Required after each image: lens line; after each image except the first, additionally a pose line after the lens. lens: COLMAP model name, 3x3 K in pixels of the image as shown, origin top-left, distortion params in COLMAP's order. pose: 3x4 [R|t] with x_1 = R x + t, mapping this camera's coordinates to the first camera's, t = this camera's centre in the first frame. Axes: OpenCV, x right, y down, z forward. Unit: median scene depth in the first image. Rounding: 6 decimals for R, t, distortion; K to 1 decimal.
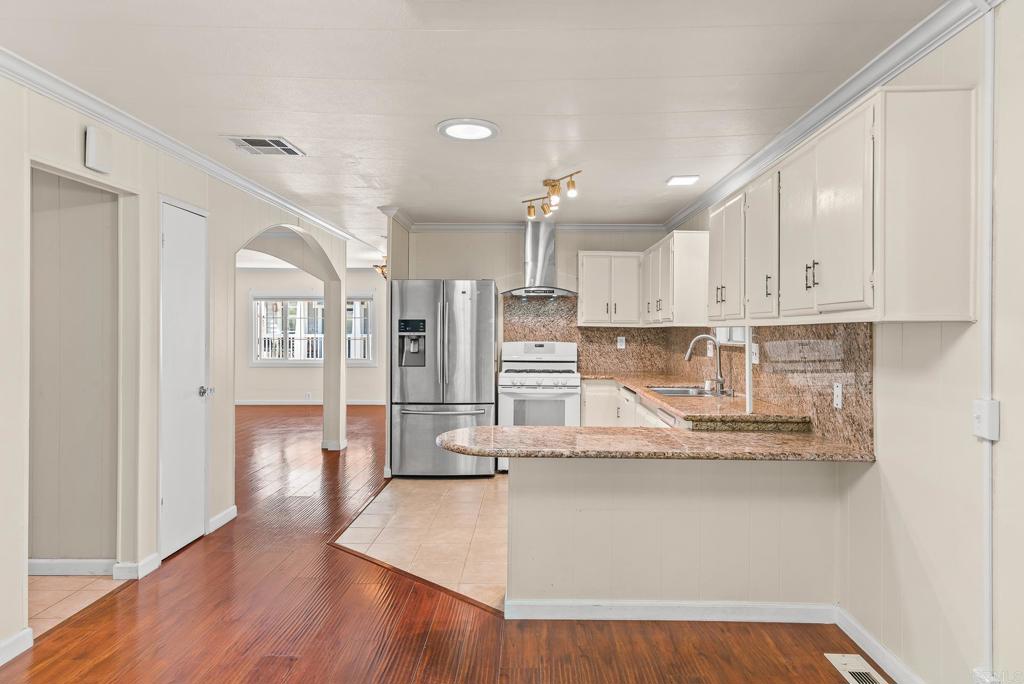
lens RADIAL K [[619.6, 0, 530.1], [0, 619.6, 330.0], [0, 0, 1]] dist [0.007320, 0.000705]
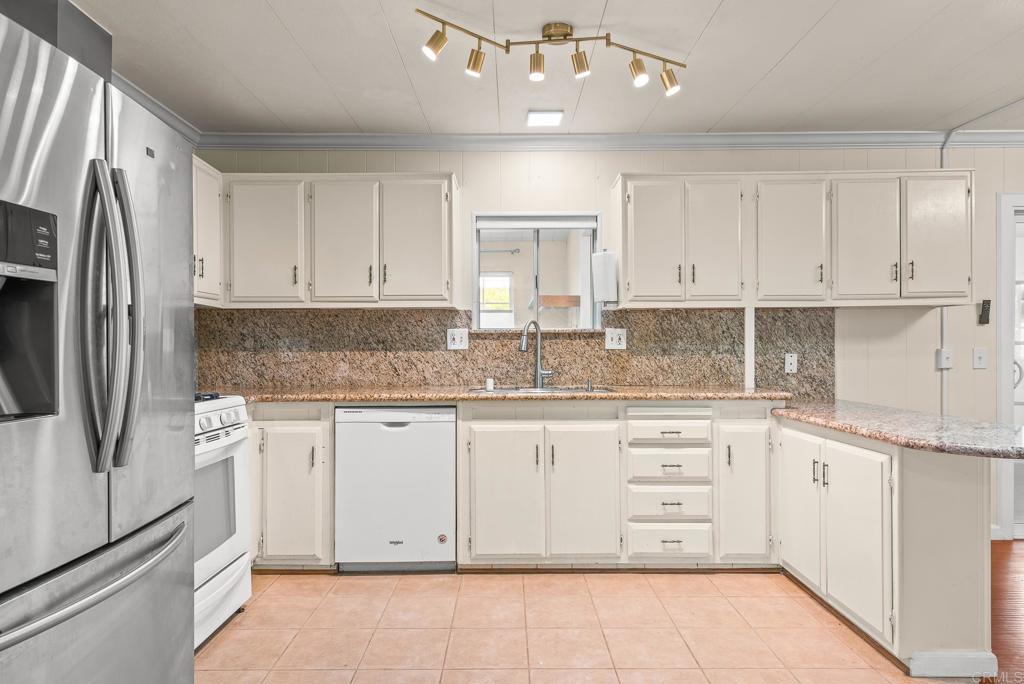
lens RADIAL K [[595.8, 0, 509.0], [0, 595.8, 346.8], [0, 0, 1]] dist [0.007152, 0.000666]
pose [[0.001941, -0.004078, 0.999990, -0.388918], [0.003790, 0.999985, 0.004071, 0.032193], [-0.999991, 0.003782, 0.001956, 0.809560]]
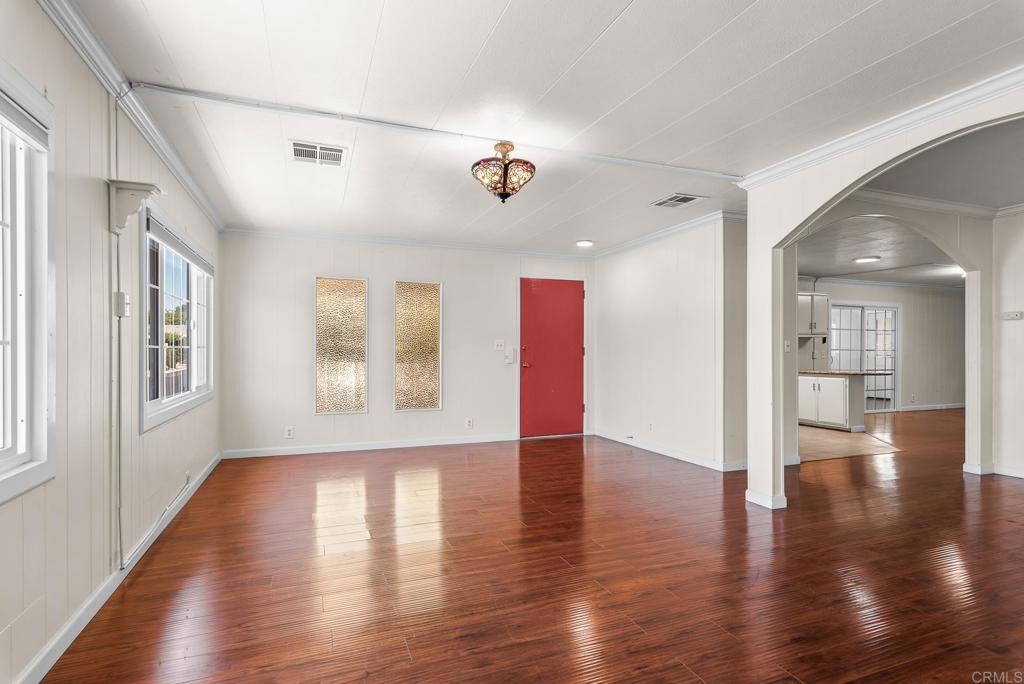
lens RADIAL K [[518.0, 0, 509.9], [0, 518.0, 347.7], [0, 0, 1]] dist [0.001987, -0.000245]
pose [[-0.358839, -0.003552, 0.933393, -0.913513], [-0.005289, 0.999984, 0.001772, 0.029376], [-0.933385, -0.004301, -0.358852, 1.811048]]
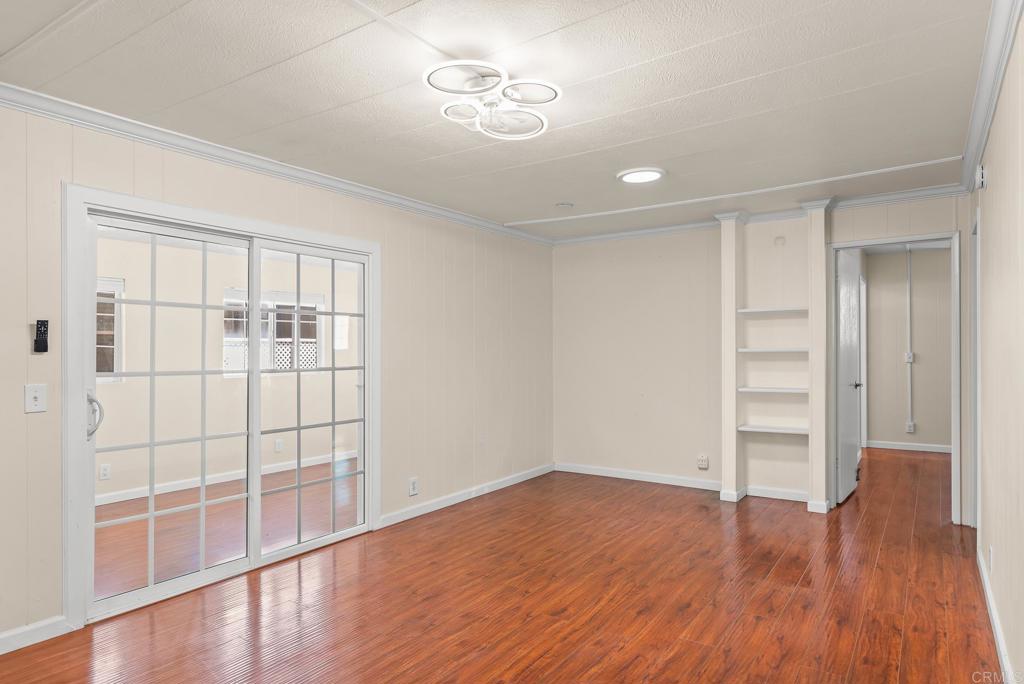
lens RADIAL K [[612.1, 0, 506.8], [0, 612.1, 345.7], [0, 0, 1]] dist [0.004203, 0.000741]
pose [[-0.820631, 0.002323, 0.571454, -0.332915], [0.001068, 0.999996, -0.002532, 0.008918], [-0.571458, -0.001467, -0.820630, 0.493588]]
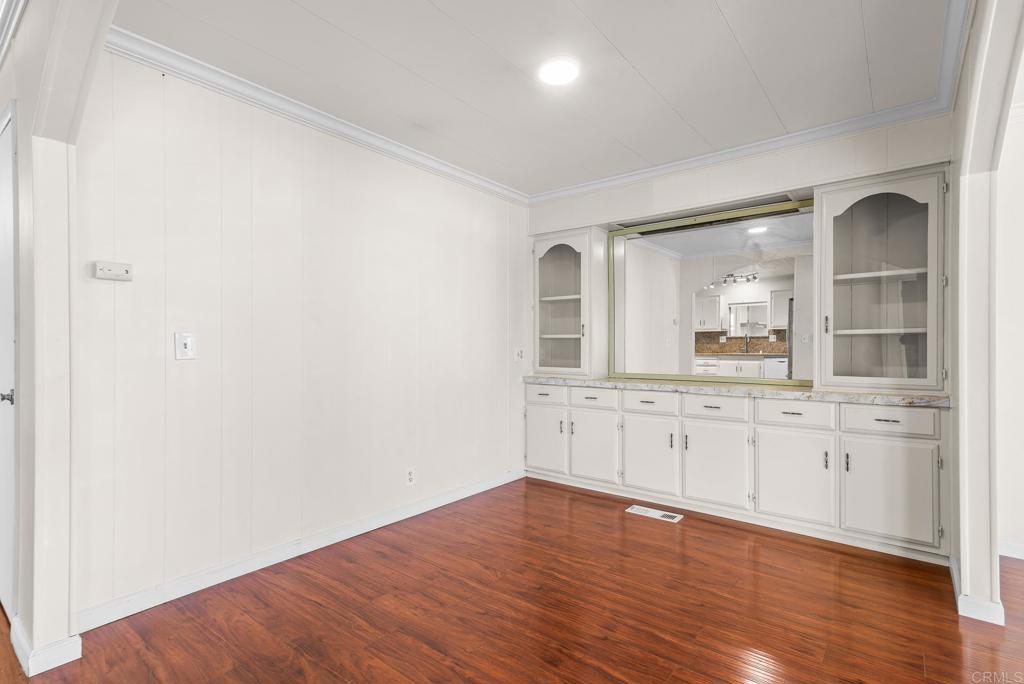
lens RADIAL K [[511.8, 0, 518.2], [0, 511.8, 345.8], [0, 0, 1]] dist [0.002207, 0.000591]
pose [[0.609014, -0.007081, 0.793128, -1.732526], [0.005043, 0.999975, 0.005055, 0.037234], [-0.793143, 0.000922, 0.609034, 0.307748]]
